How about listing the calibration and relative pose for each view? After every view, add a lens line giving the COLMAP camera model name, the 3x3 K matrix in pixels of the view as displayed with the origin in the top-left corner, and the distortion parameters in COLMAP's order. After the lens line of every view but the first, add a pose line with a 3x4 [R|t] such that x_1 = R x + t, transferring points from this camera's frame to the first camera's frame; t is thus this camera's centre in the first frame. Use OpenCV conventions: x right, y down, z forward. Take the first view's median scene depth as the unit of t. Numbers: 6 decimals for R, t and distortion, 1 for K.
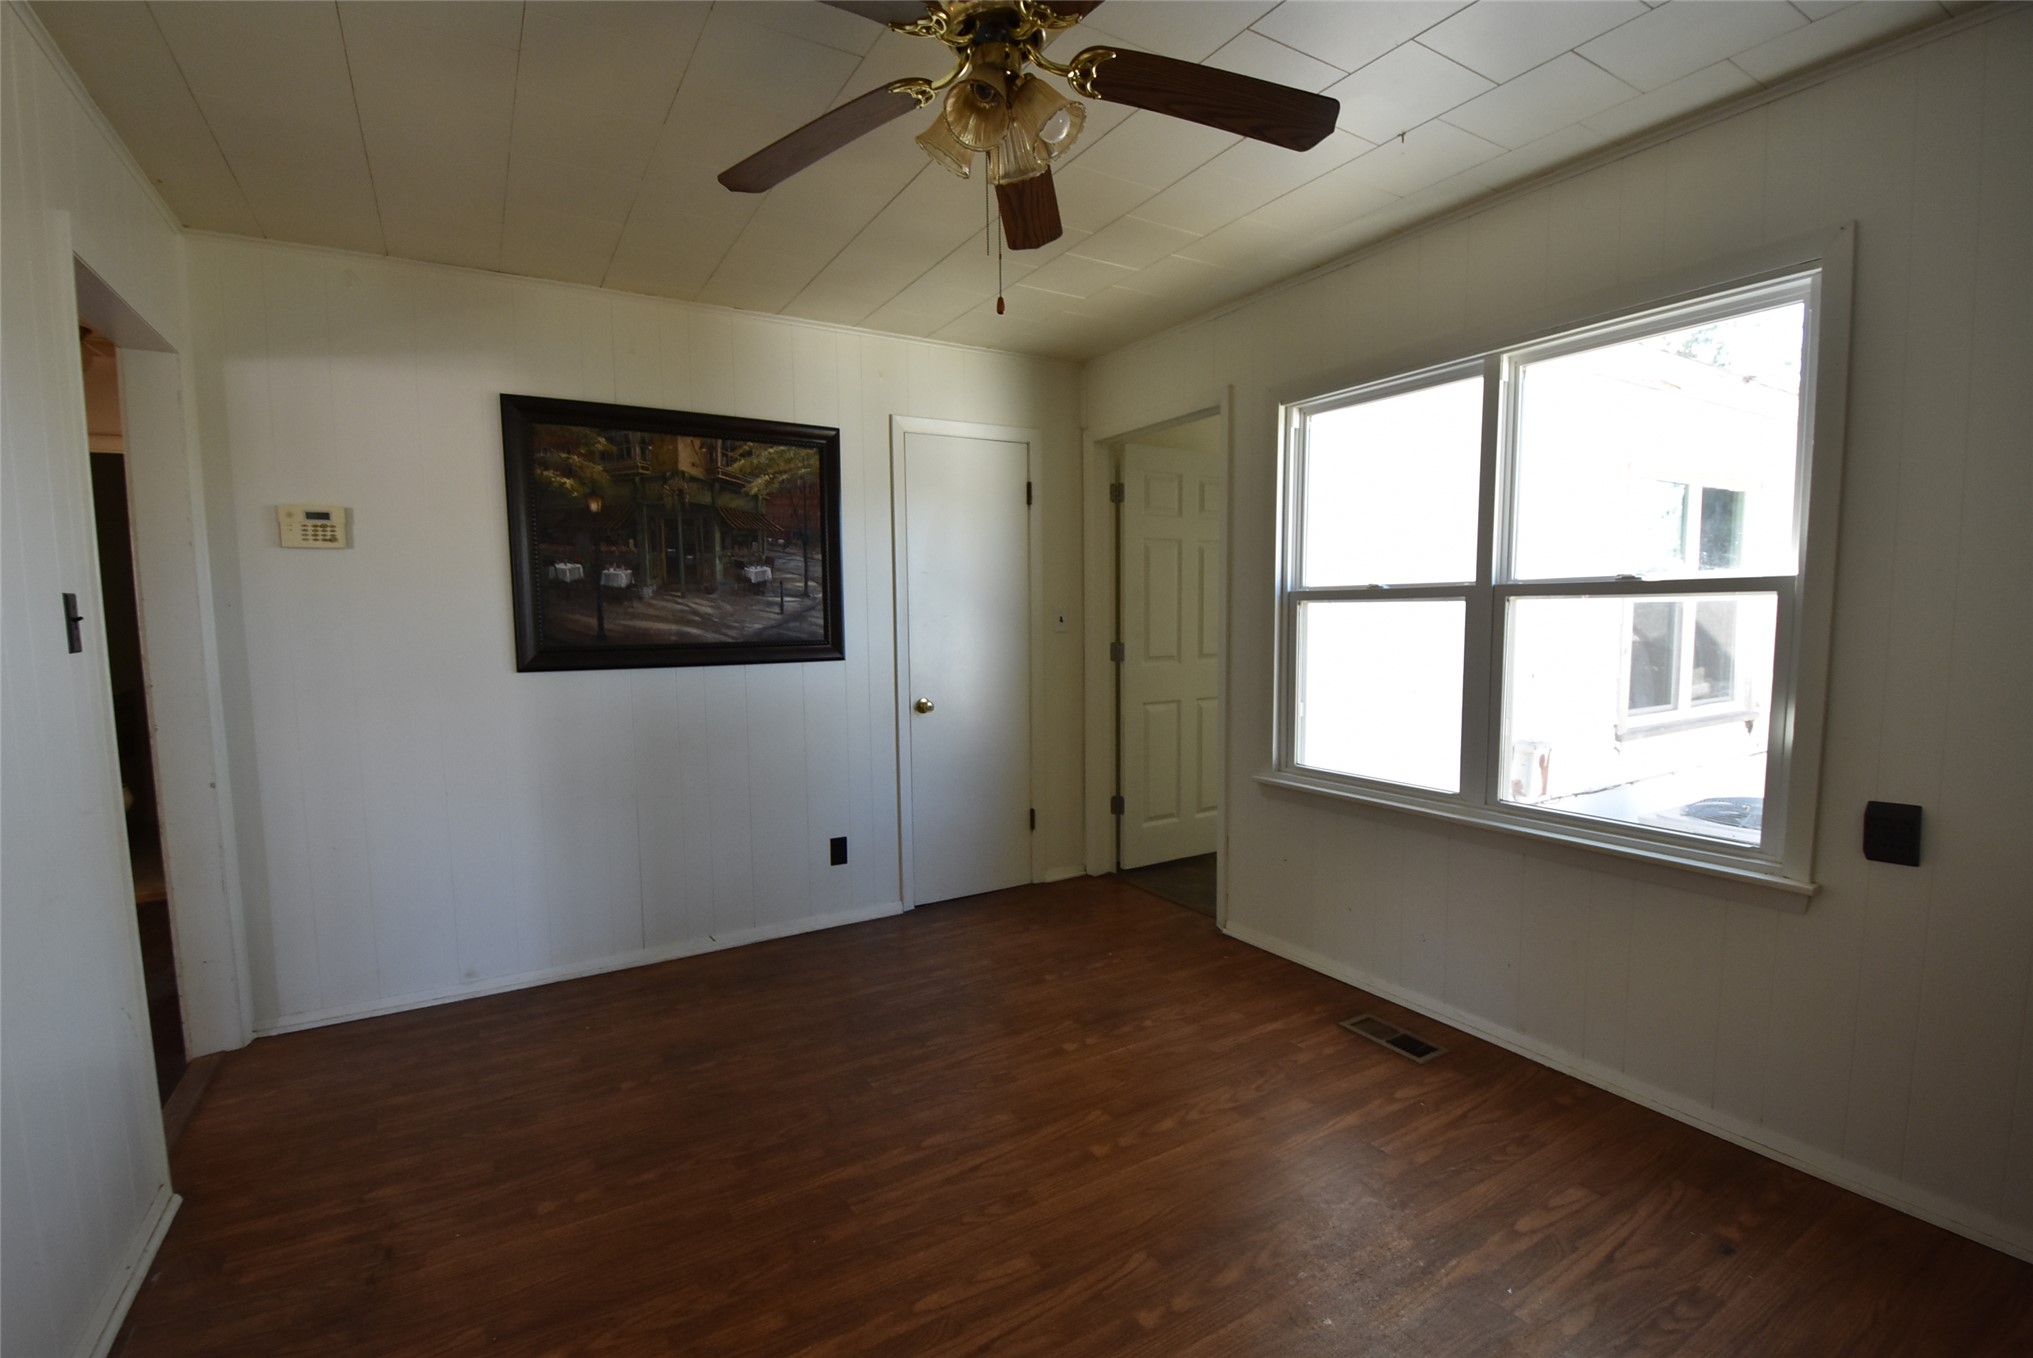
lens RADIAL K [[901.0, 0, 1006.7], [0, 901.0, 700.1], [0, 0, 1]] dist [0.016496, -0.023108]
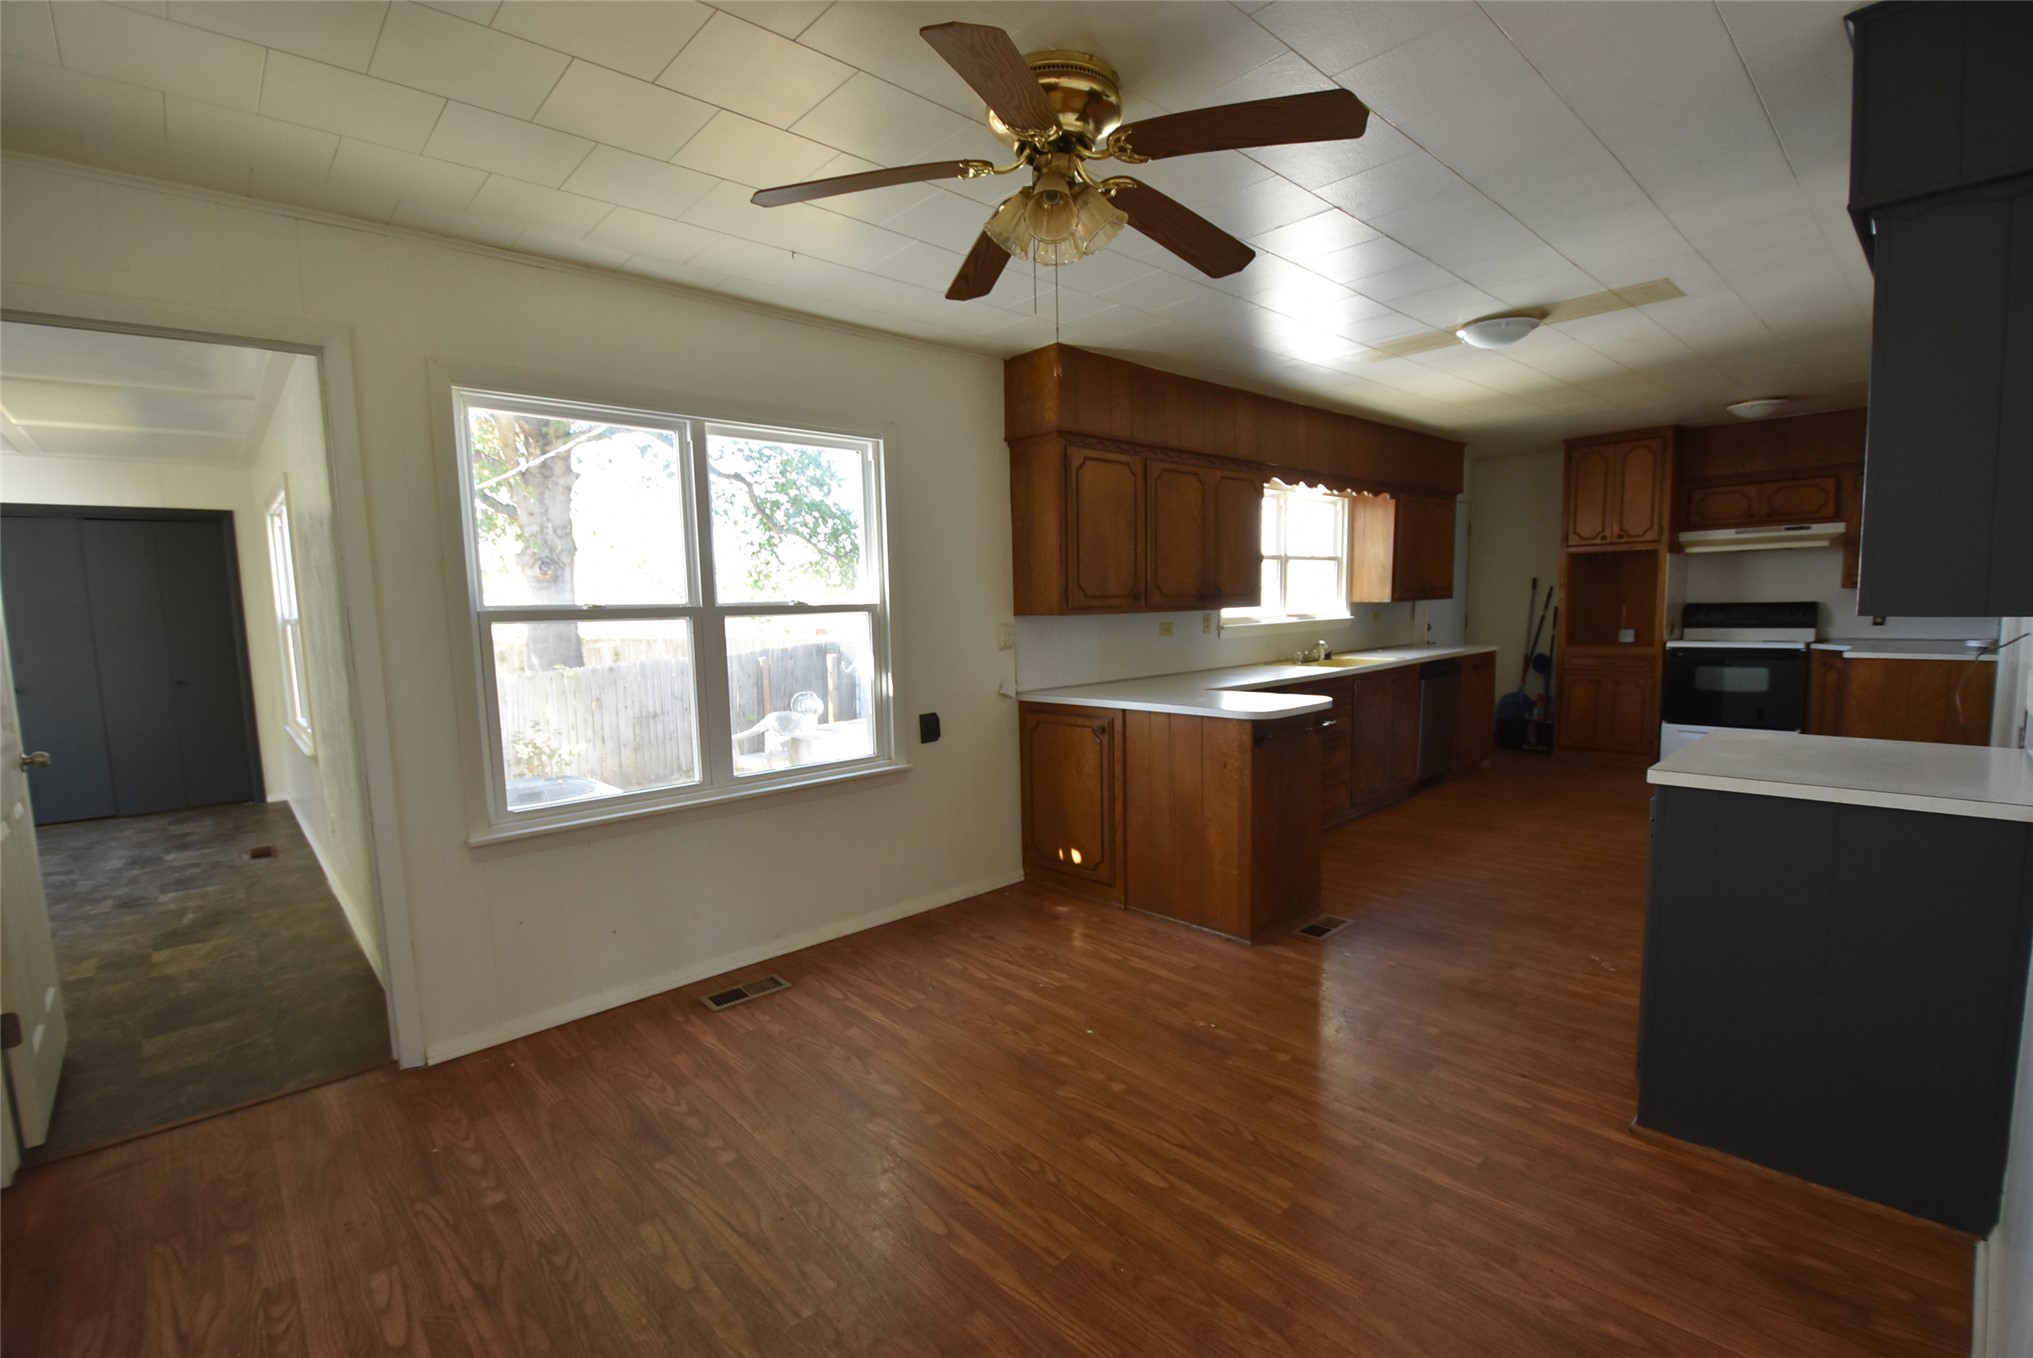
lens RADIAL K [[901.0, 0, 1006.7], [0, 901.0, 700.1], [0, 0, 1]] dist [0.016496, -0.023108]
pose [[-0.200966, -0.089625, 0.975490, -0.906897], [0.123611, 0.985526, 0.116013, -0.112536], [-0.971768, 0.143896, -0.186979, 1.017685]]
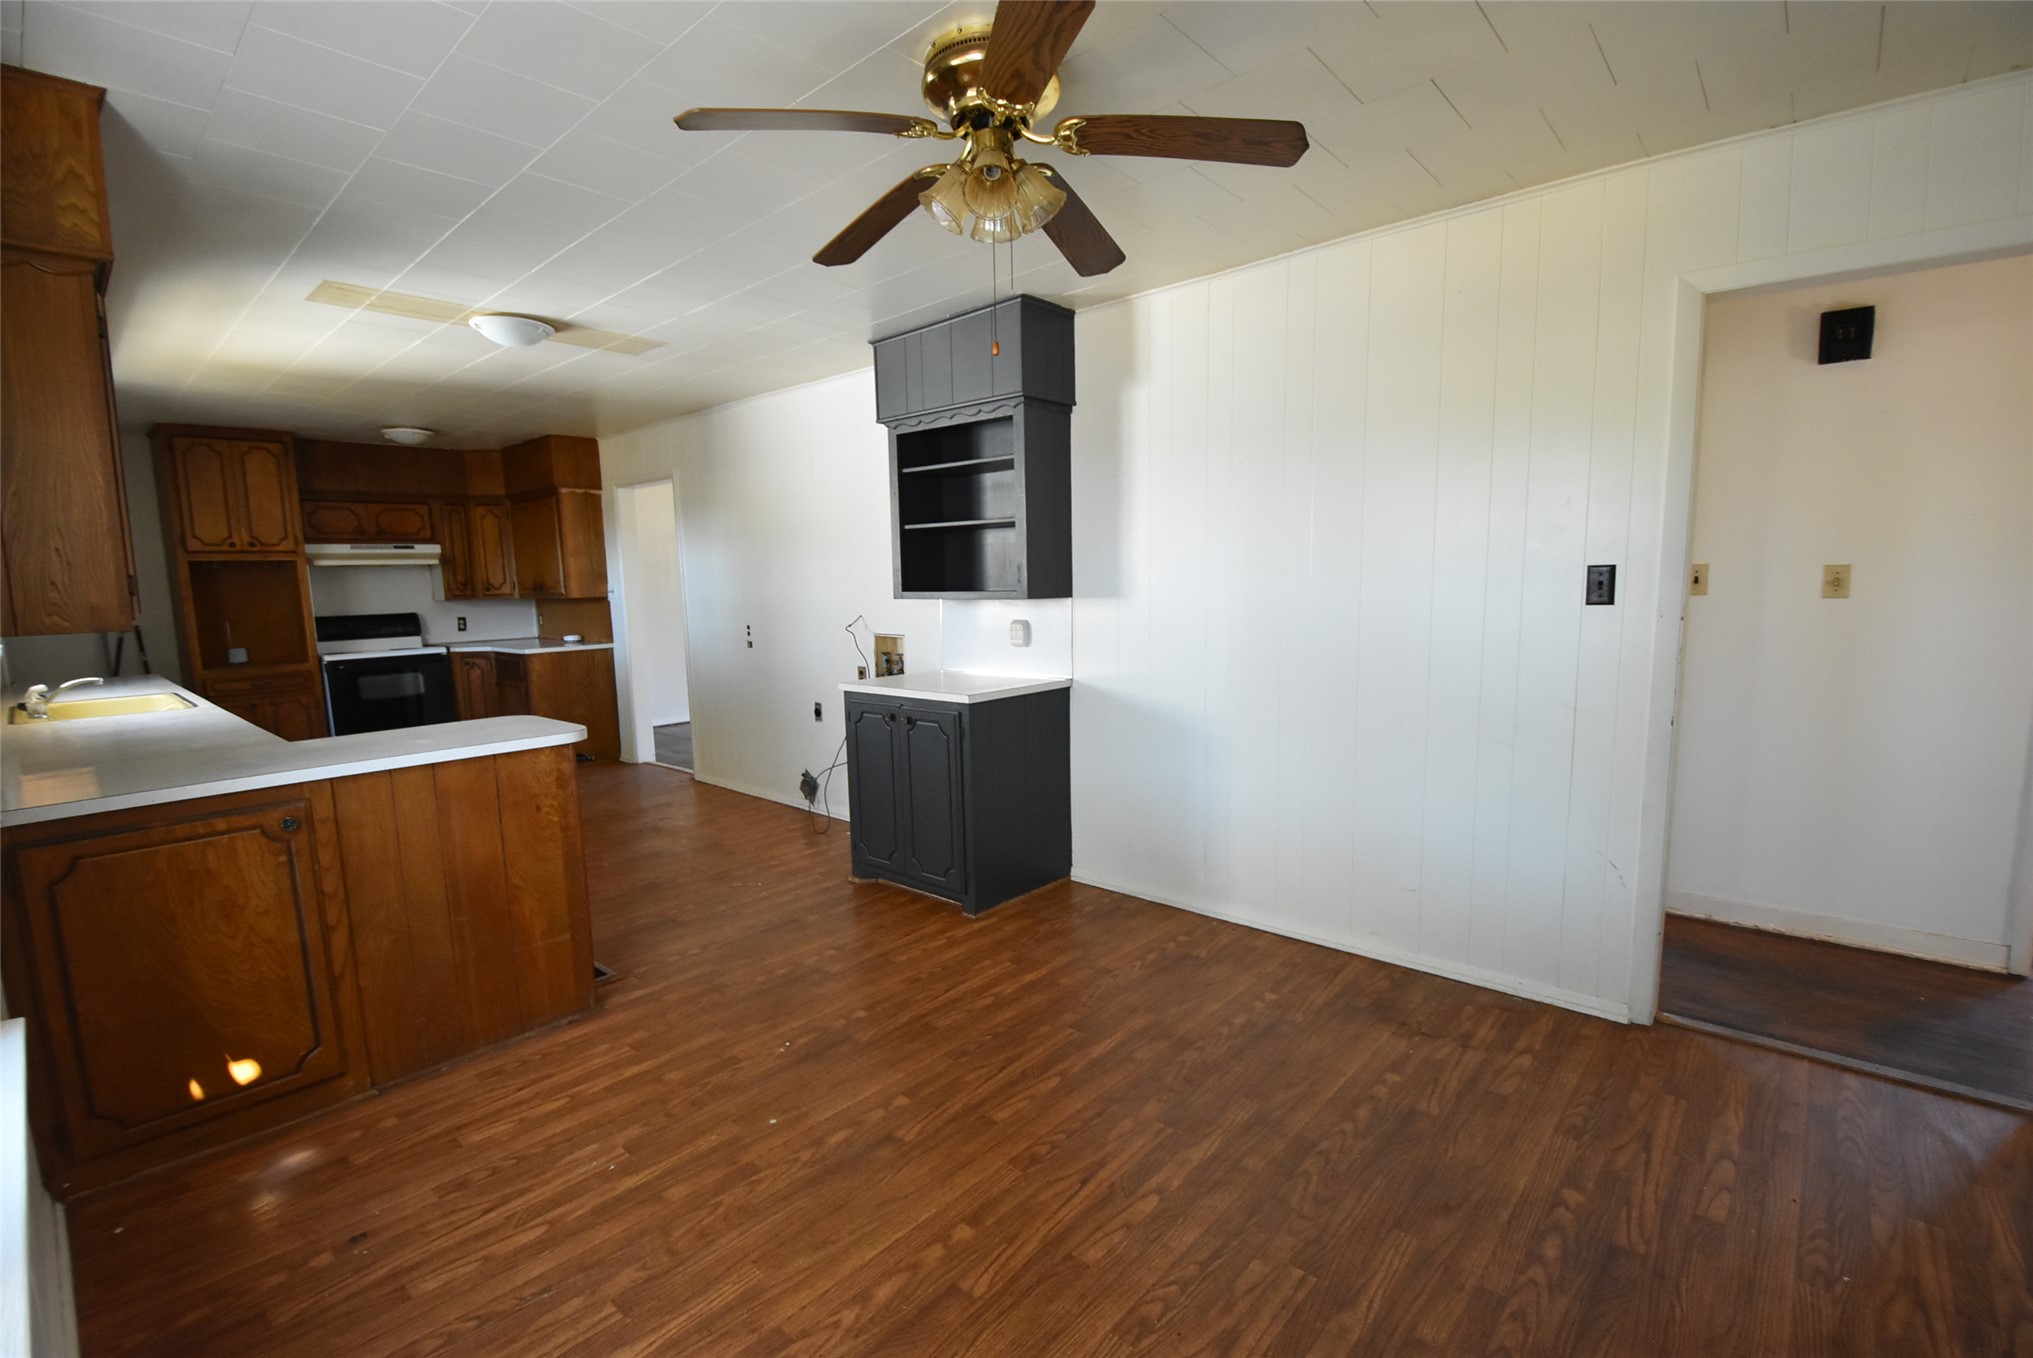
lens RADIAL K [[901.0, 0, 1006.7], [0, 901.0, 700.1], [0, 0, 1]] dist [0.016496, -0.023108]
pose [[-0.955274, 0.071610, -0.286919, 0.267777], [0.005189, 0.974148, 0.225853, -0.188995], [0.295675, 0.214262, -0.930950, 1.664862]]
